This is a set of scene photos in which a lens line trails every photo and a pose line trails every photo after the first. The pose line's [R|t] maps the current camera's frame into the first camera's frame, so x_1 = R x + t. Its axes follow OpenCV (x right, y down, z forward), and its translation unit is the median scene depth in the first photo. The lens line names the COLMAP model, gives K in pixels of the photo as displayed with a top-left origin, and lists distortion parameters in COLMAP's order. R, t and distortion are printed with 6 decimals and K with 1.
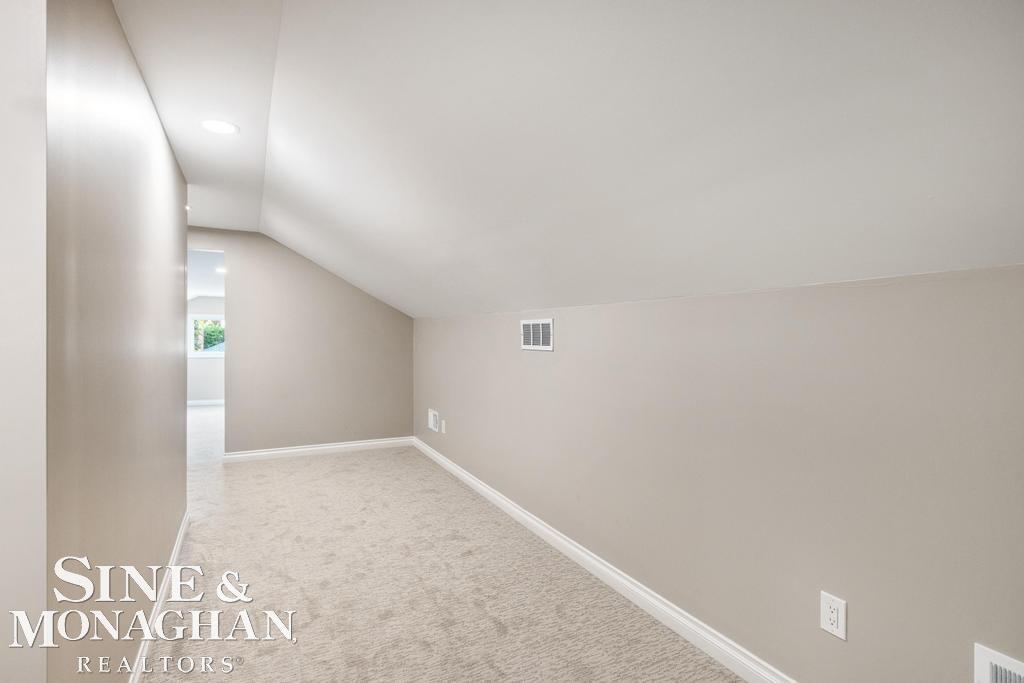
lens RADIAL K [[509.1, 0, 508.3], [0, 509.1, 339.7], [0, 0, 1]] dist [0.001852, -0.001049]
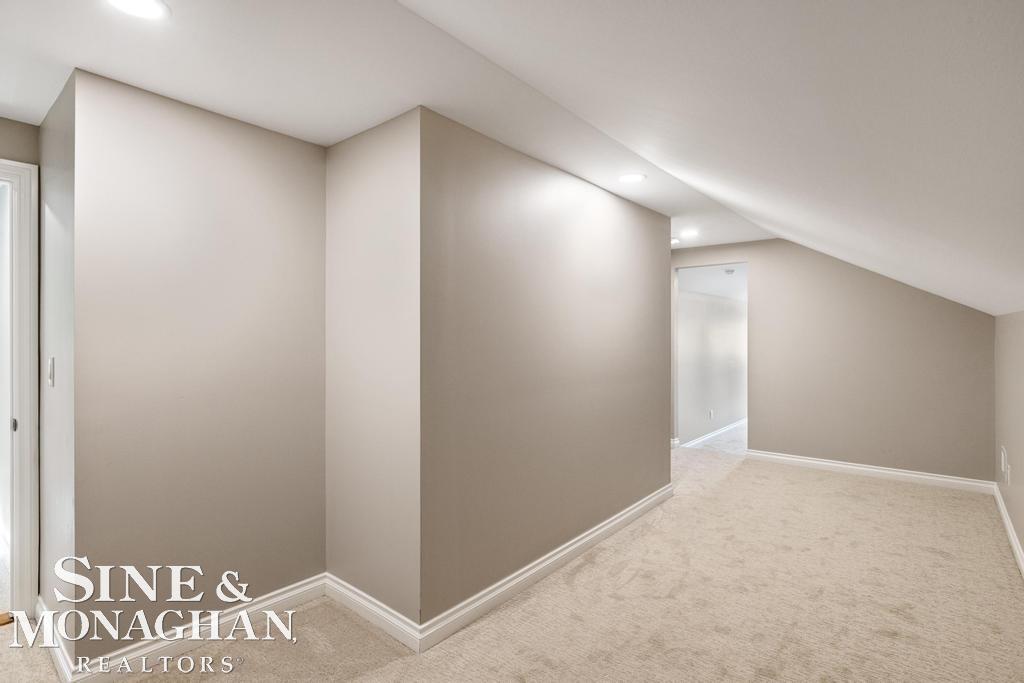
lens RADIAL K [[509.1, 0, 507.0], [0, 509.1, 338.1], [0, 0, 1]] dist [0.001852, -0.001049]
pose [[0.378637, -0.000745, -0.925545, 0.360089], [-0.002704, 0.999995, -0.001911, -0.014010], [0.925541, 0.003226, 0.378633, 0.167828]]
